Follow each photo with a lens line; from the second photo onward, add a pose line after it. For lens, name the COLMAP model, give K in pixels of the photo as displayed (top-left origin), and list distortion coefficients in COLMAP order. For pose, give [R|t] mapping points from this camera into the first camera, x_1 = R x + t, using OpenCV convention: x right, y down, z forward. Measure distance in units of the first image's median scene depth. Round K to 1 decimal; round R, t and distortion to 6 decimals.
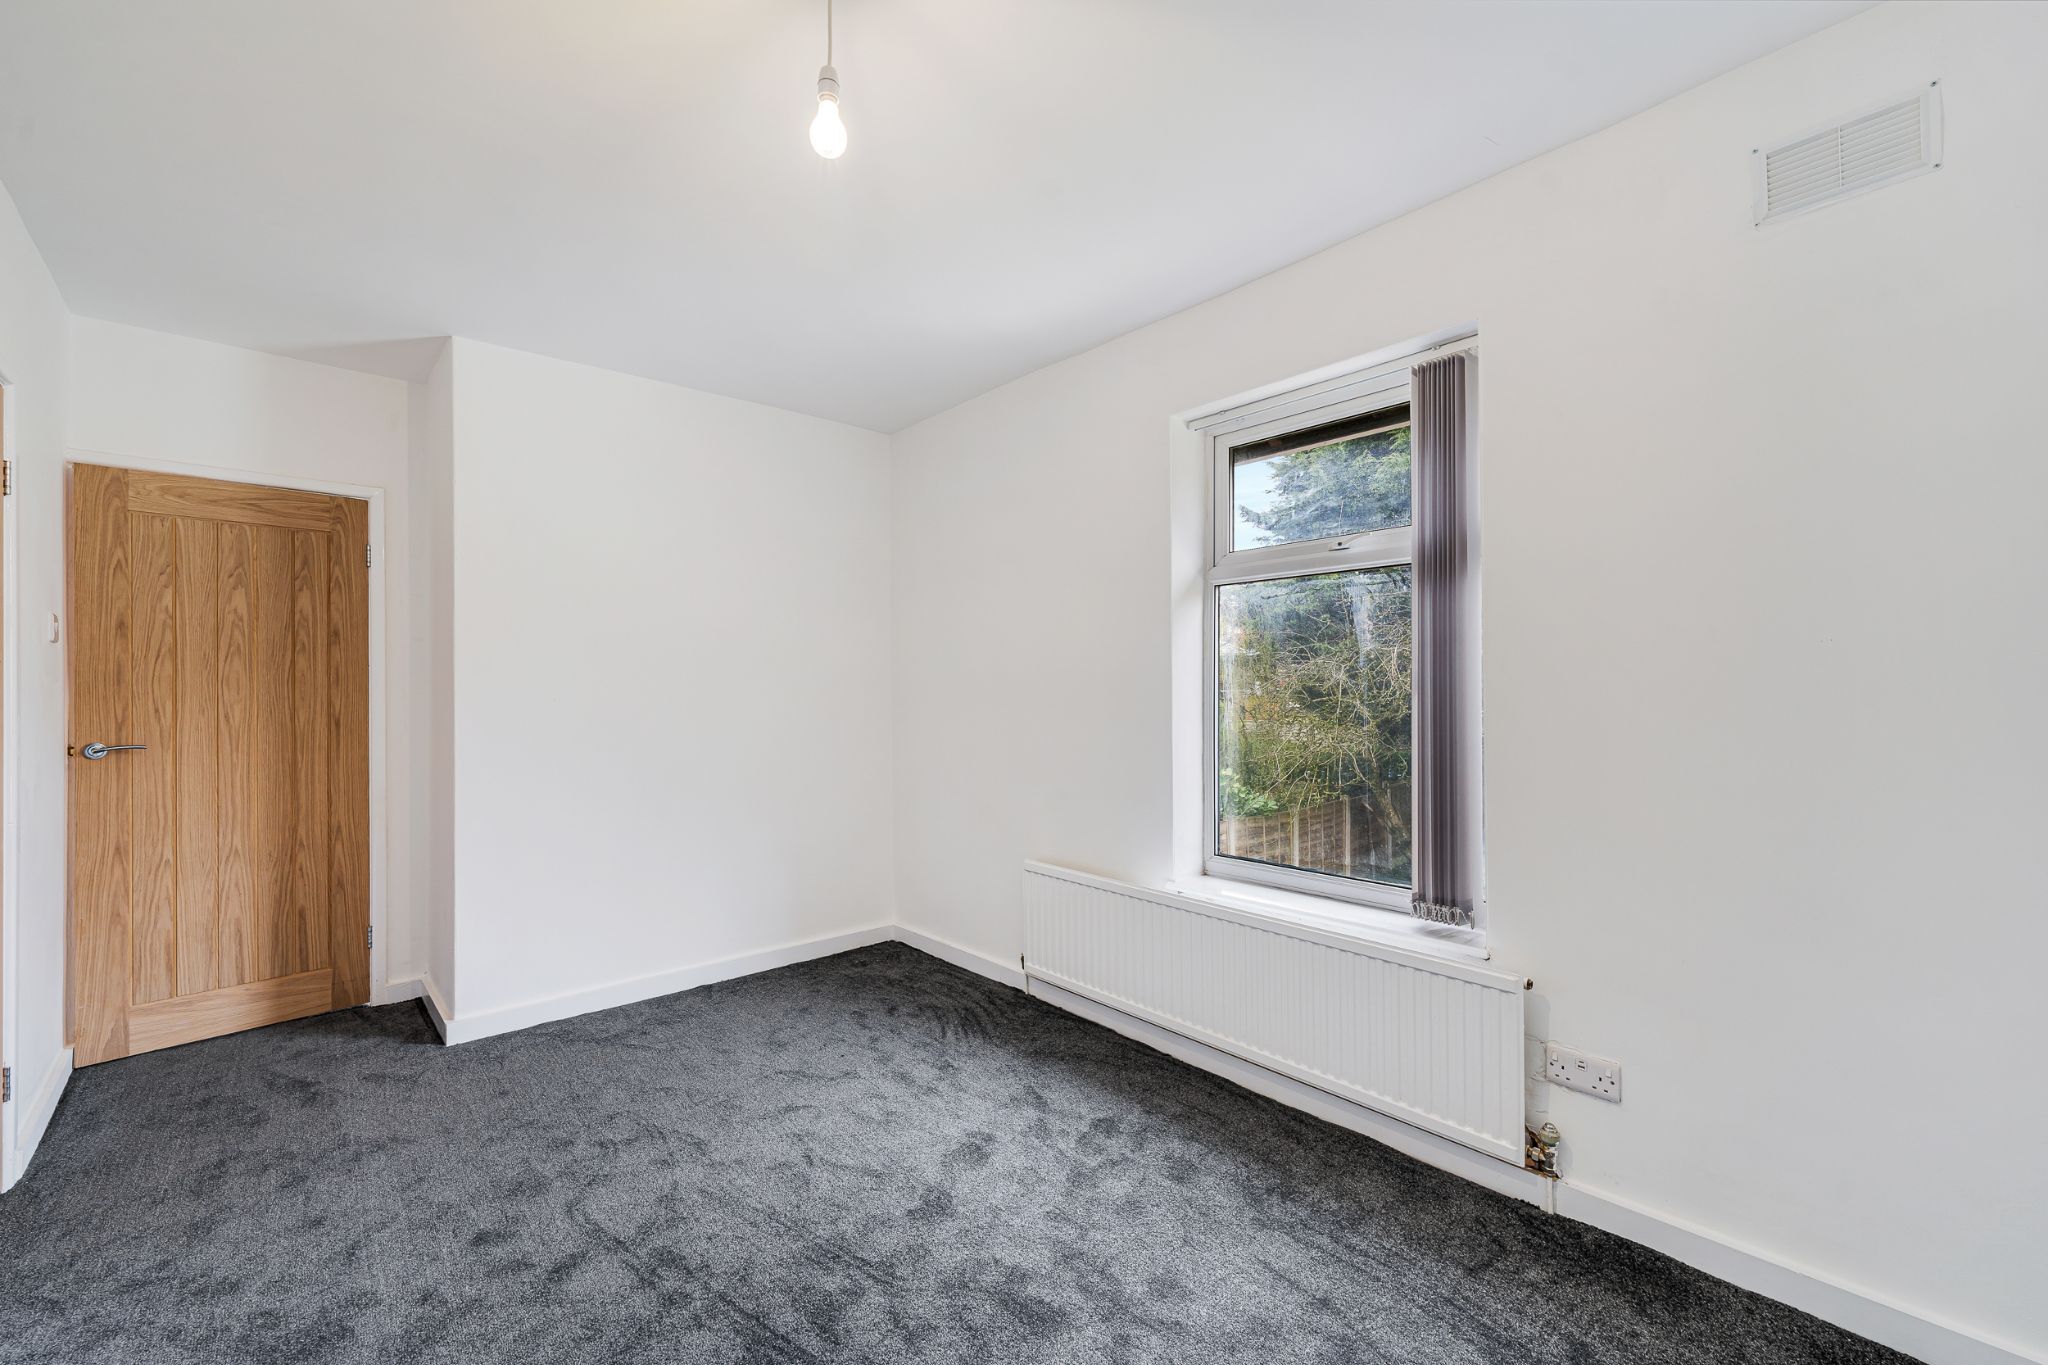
lens RADIAL K [[826.6, 0, 1010.4], [0, 826.6, 695.5], [0, 0, 1]] dist [0.004395, -0.000665]
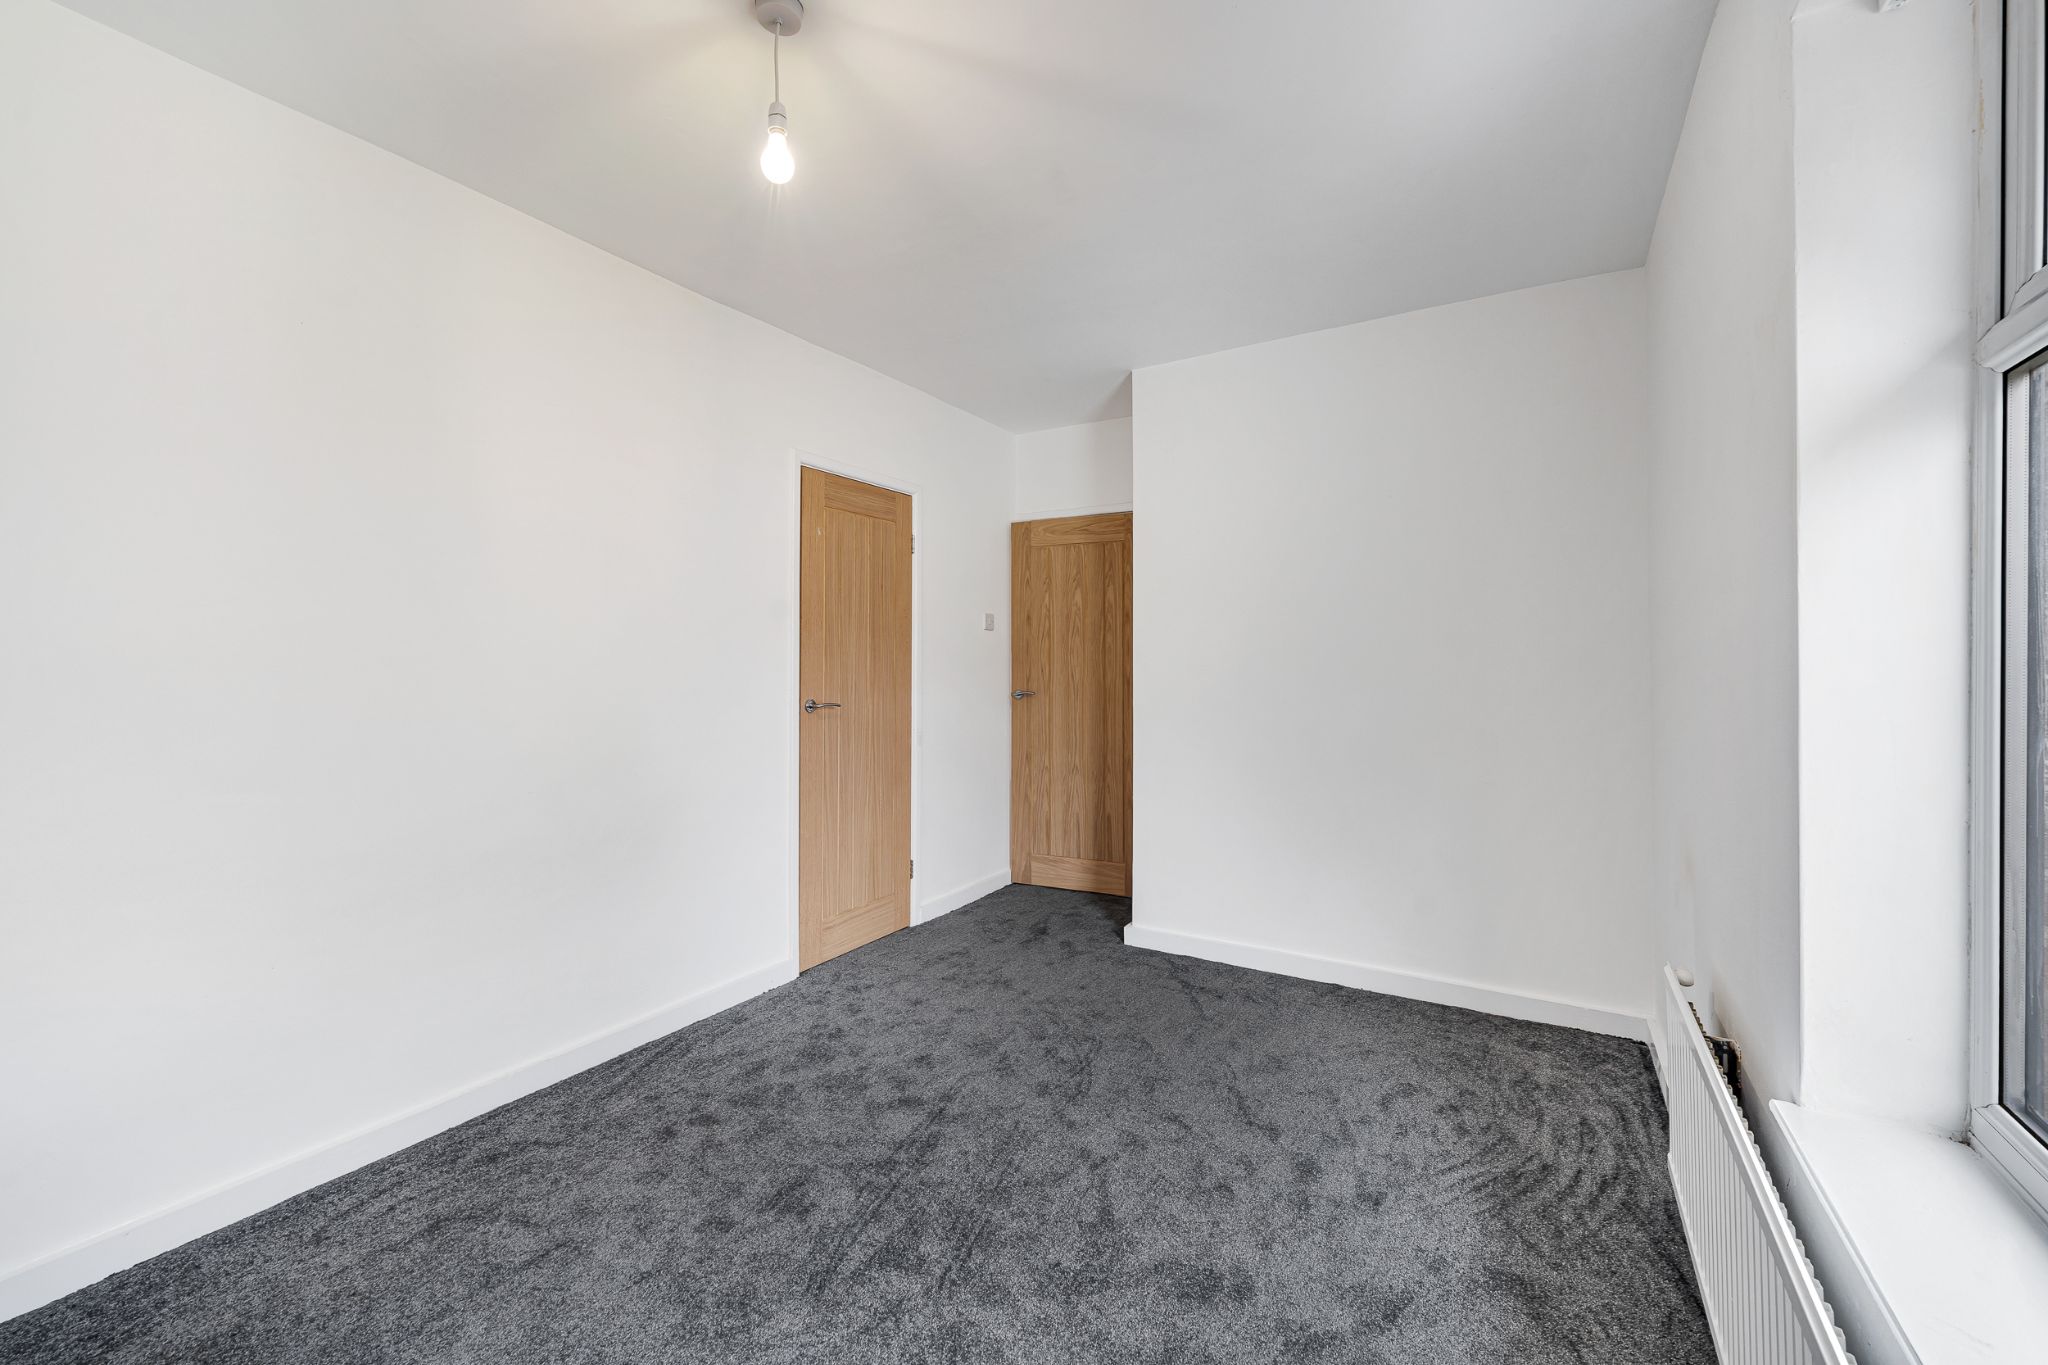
lens RADIAL K [[826.6, 0, 1014.0], [0, 826.6, 664.0], [0, 0, 1]] dist [0.004395, -0.000665]
pose [[0.315371, 0.006909, -0.948943, 0.447217], [-0.006949, 0.999963, 0.004971, -0.001963], [0.948943, 0.005027, 0.315408, 0.454470]]
